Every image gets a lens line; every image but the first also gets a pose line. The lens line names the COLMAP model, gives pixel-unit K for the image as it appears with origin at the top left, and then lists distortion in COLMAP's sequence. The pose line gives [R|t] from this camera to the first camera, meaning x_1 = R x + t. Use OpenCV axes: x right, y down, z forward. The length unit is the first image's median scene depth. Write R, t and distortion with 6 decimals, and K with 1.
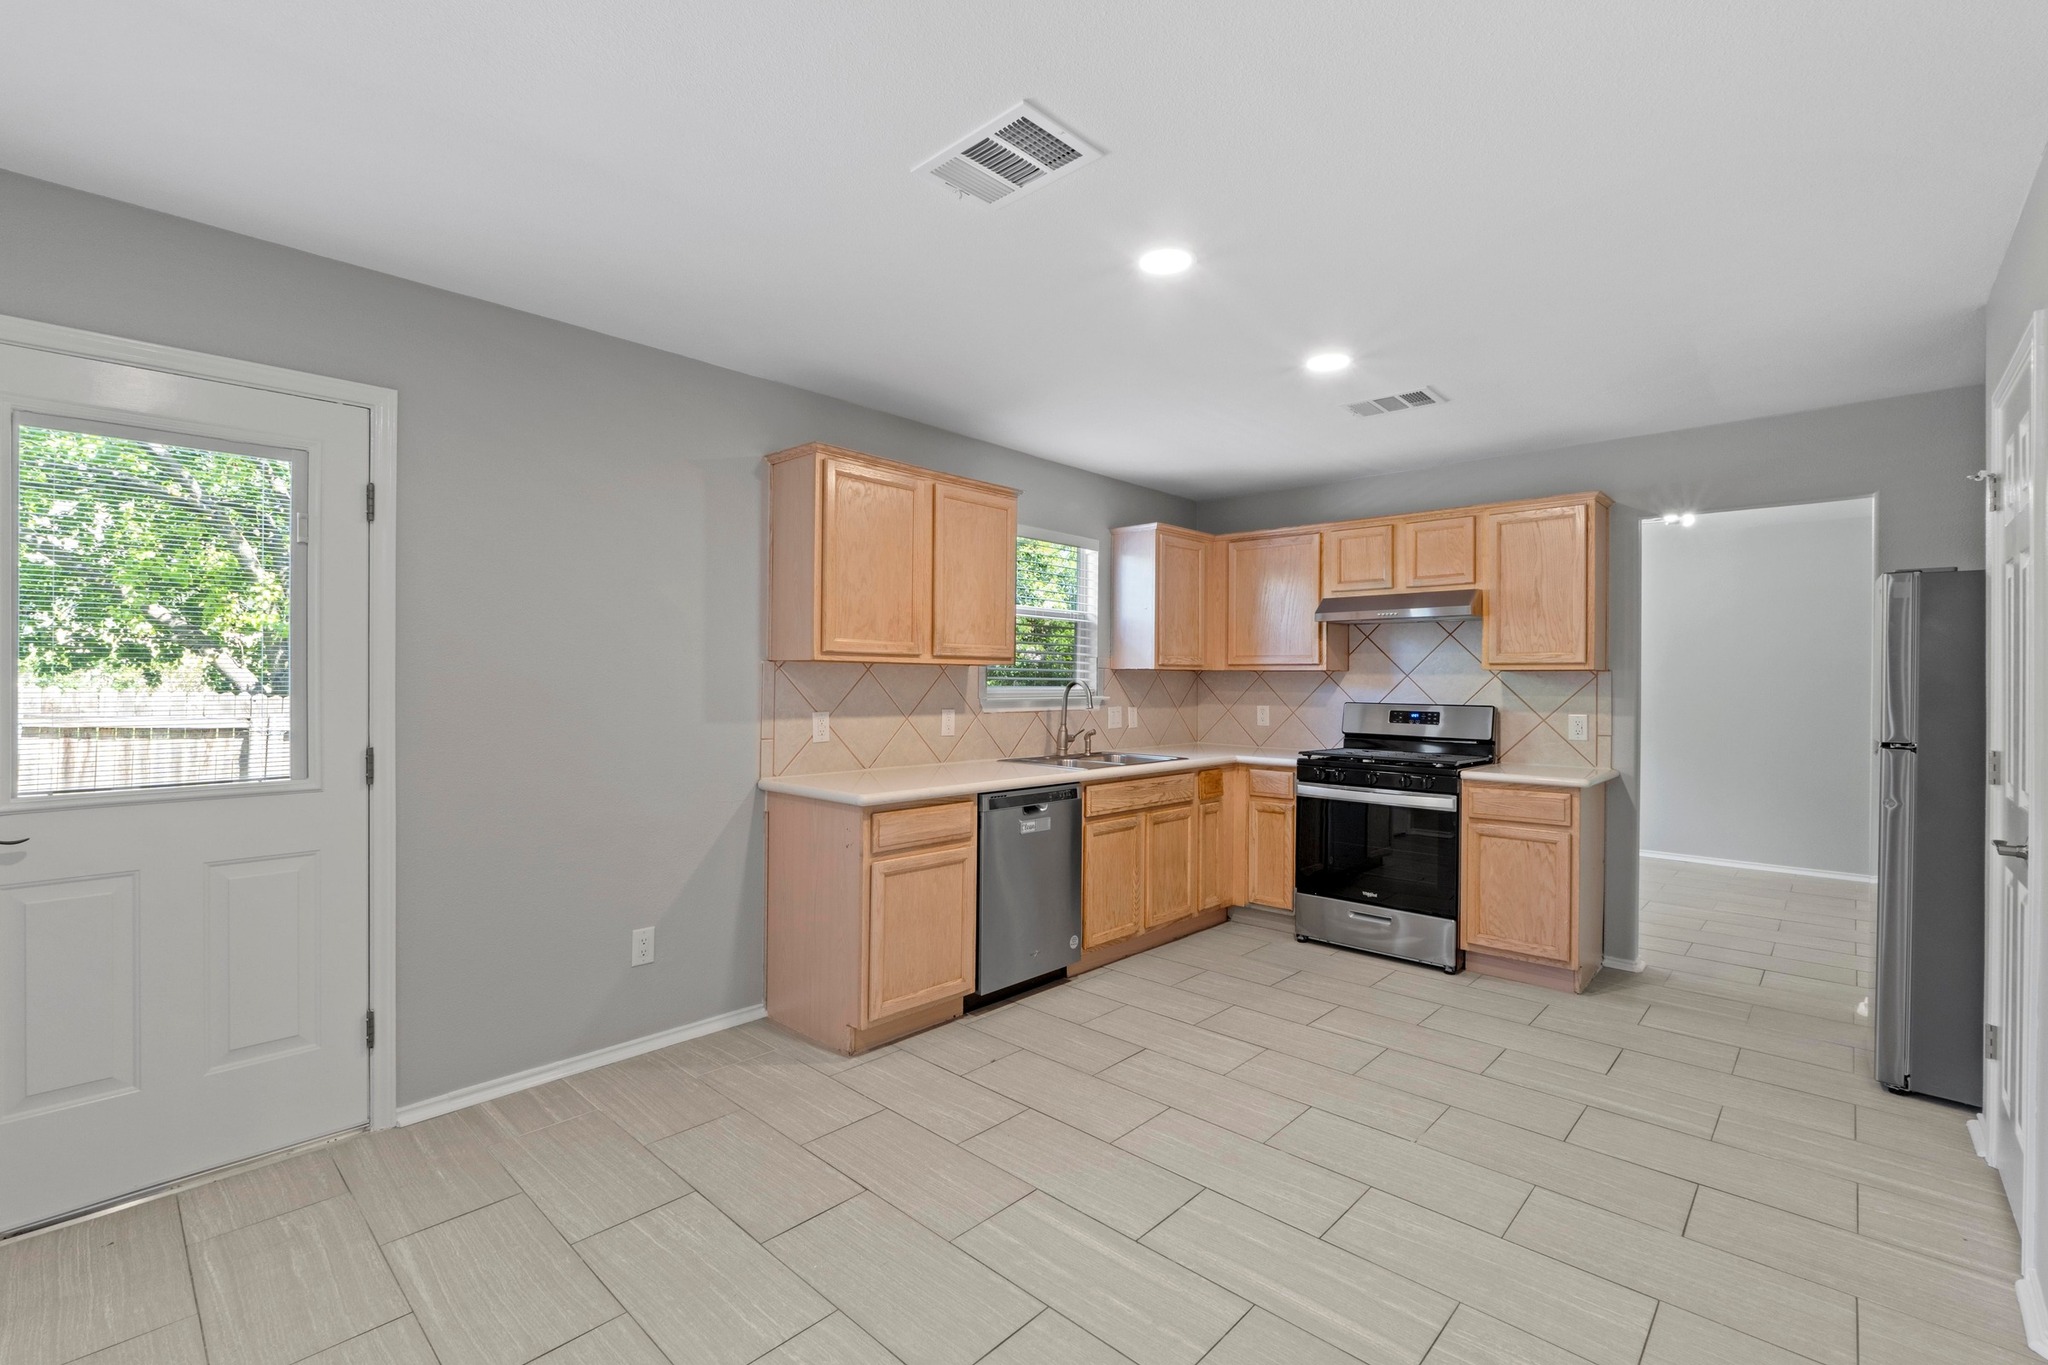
lens RADIAL K [[886.3, 0, 1017.3], [0, 886.3, 681.8], [0, 0, 1]] dist [-0.005085, 0.000536]
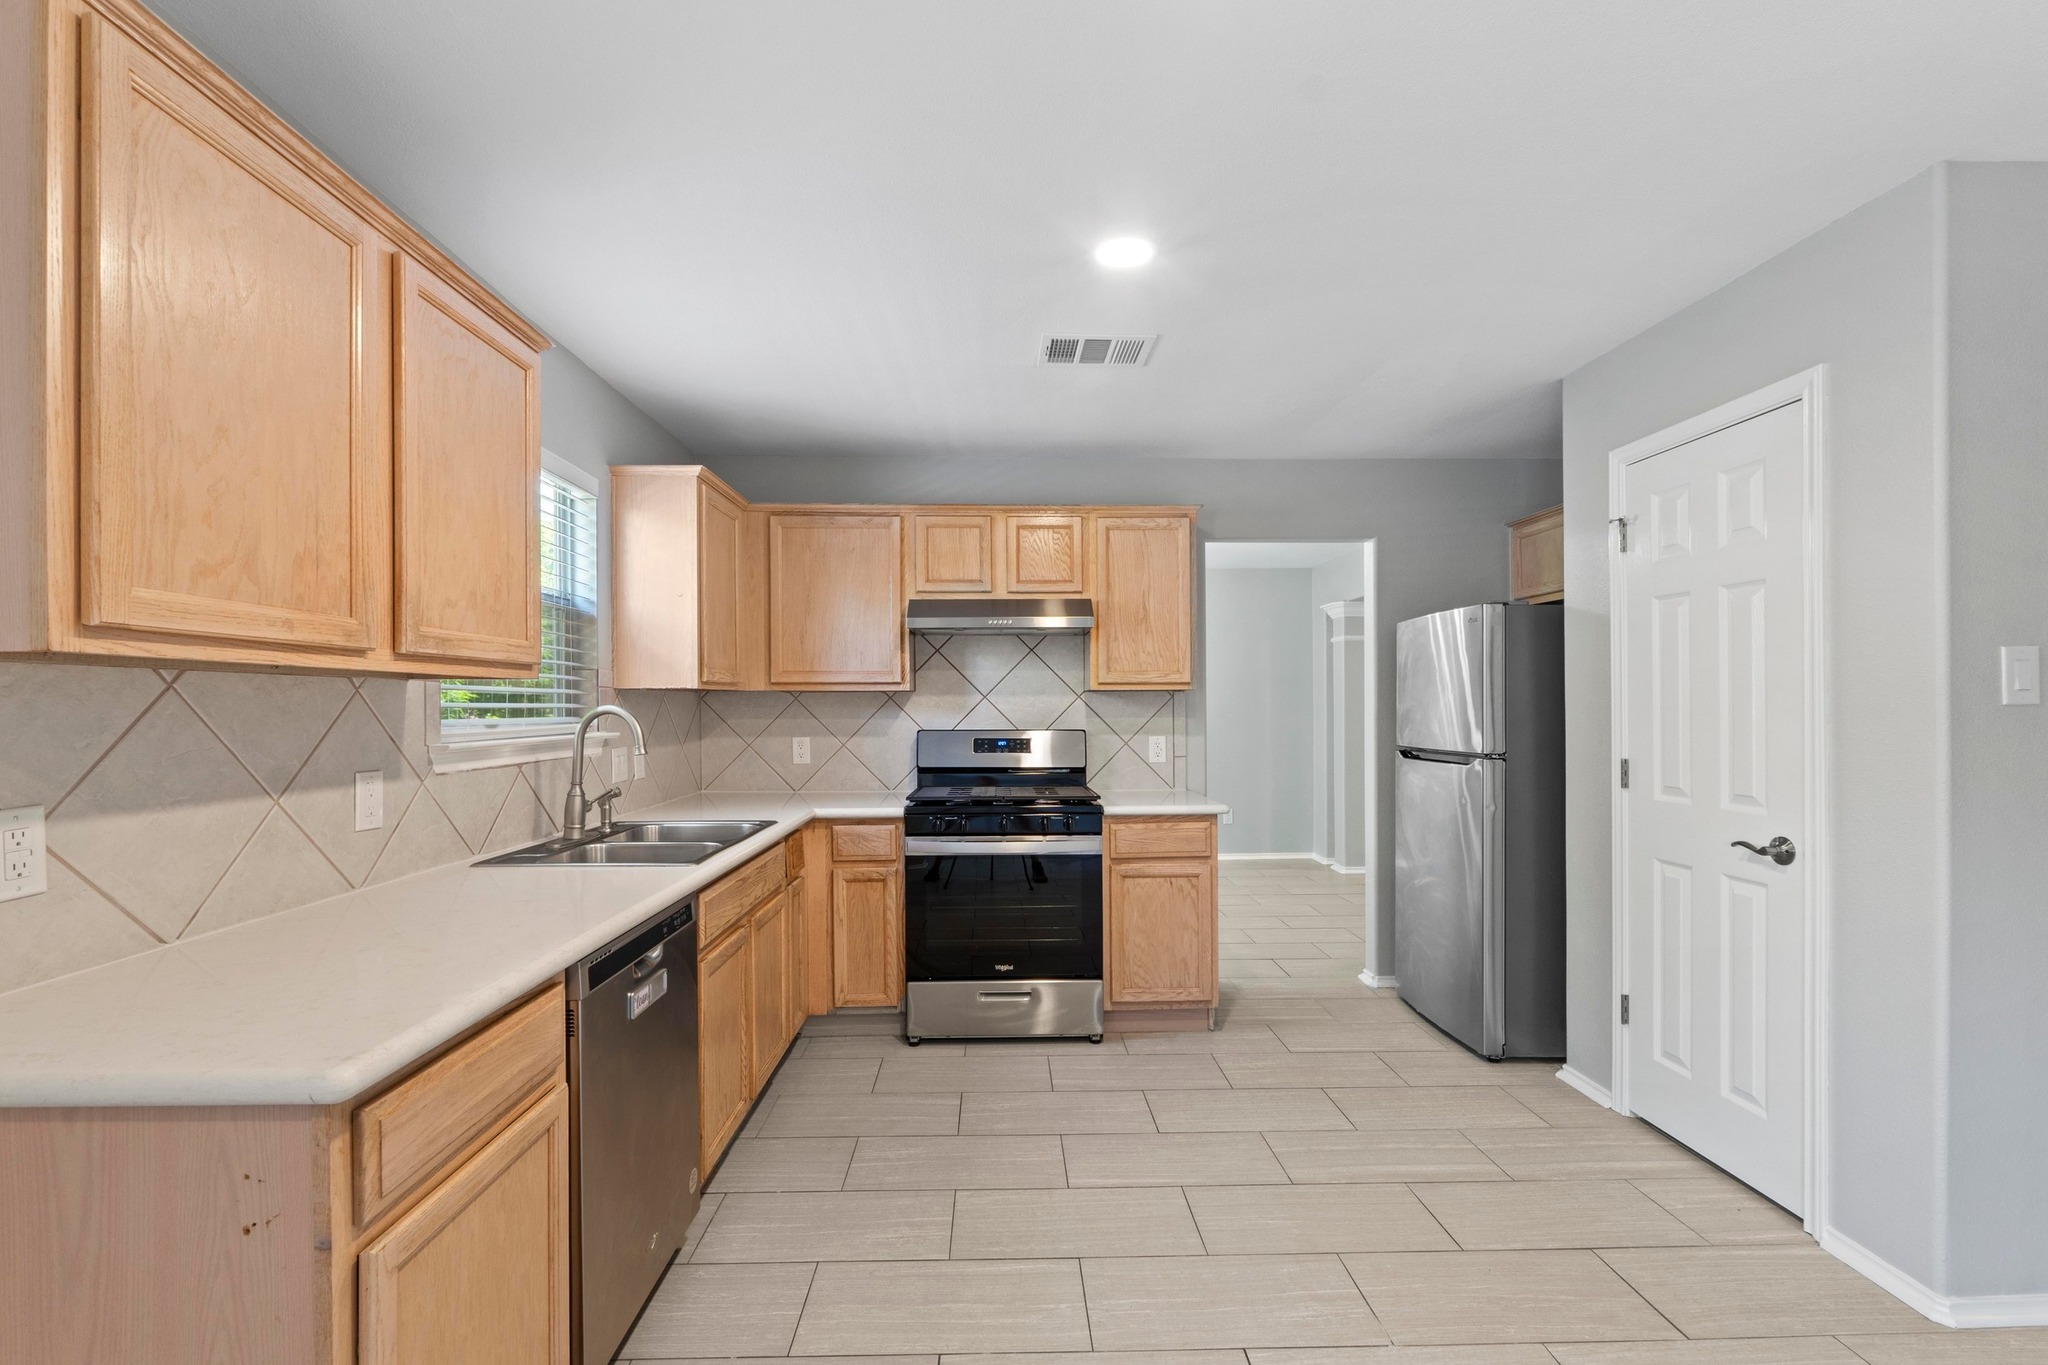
lens RADIAL K [[886.3, 0, 1023.3], [0, 886.3, 709.1], [0, 0, 1]] dist [-0.005085, 0.000536]
pose [[0.712504, -0.013751, 0.701533, -0.157641], [0.010136, 0.999905, 0.009305, -0.003146], [-0.701595, 0.000481, 0.712576, 0.422818]]
